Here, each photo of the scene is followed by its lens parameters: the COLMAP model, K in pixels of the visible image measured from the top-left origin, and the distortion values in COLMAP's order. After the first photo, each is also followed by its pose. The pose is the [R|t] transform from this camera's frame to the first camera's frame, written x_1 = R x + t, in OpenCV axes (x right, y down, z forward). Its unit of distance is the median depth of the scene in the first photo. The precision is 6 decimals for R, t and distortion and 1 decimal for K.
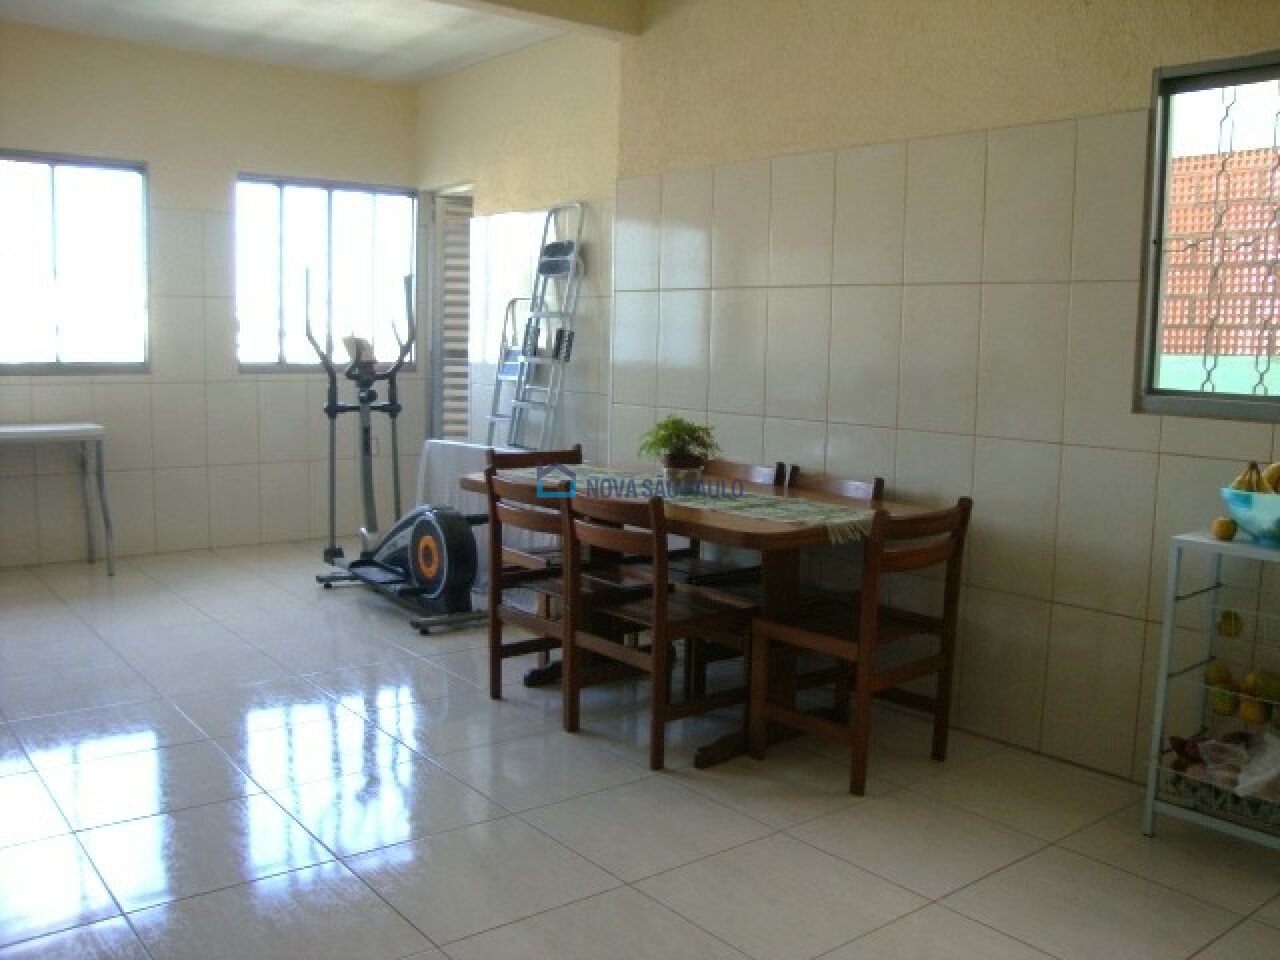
lens RADIAL K [[1146.8, 0, 632.9], [0, 1146.8, 485.5], [0, 0, 1]] dist [-0.193933, 0.184951]
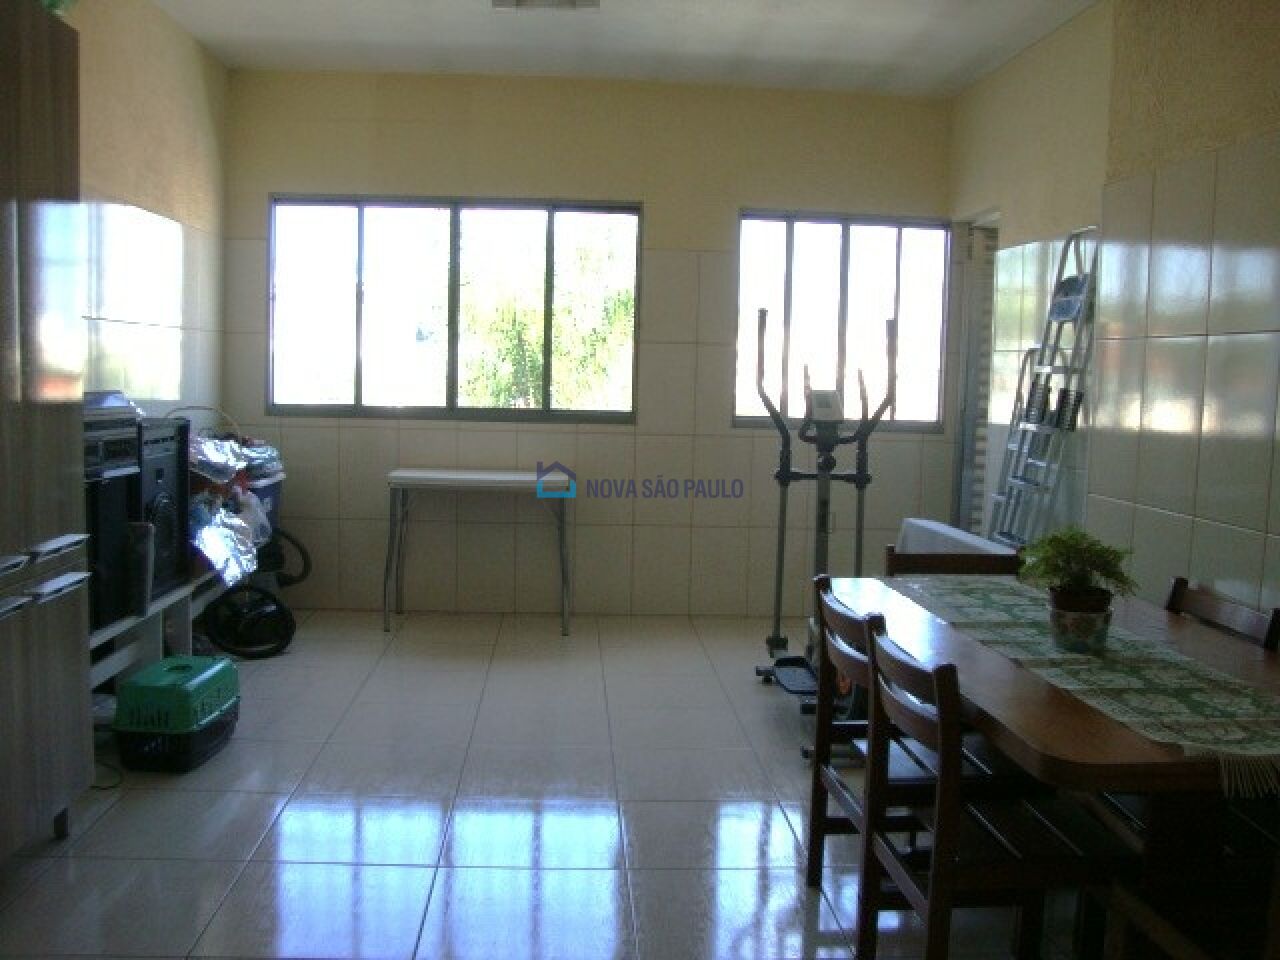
lens RADIAL K [[1146.8, 0, 638.2], [0, 1146.8, 472.6], [0, 0, 1]] dist [-0.193933, 0.184951]
pose [[0.826635, 0.050052, -0.560509, 0.124384], [-0.078847, 0.996513, -0.027297, -0.036595], [0.557188, 0.066759, 0.827699, 0.215263]]
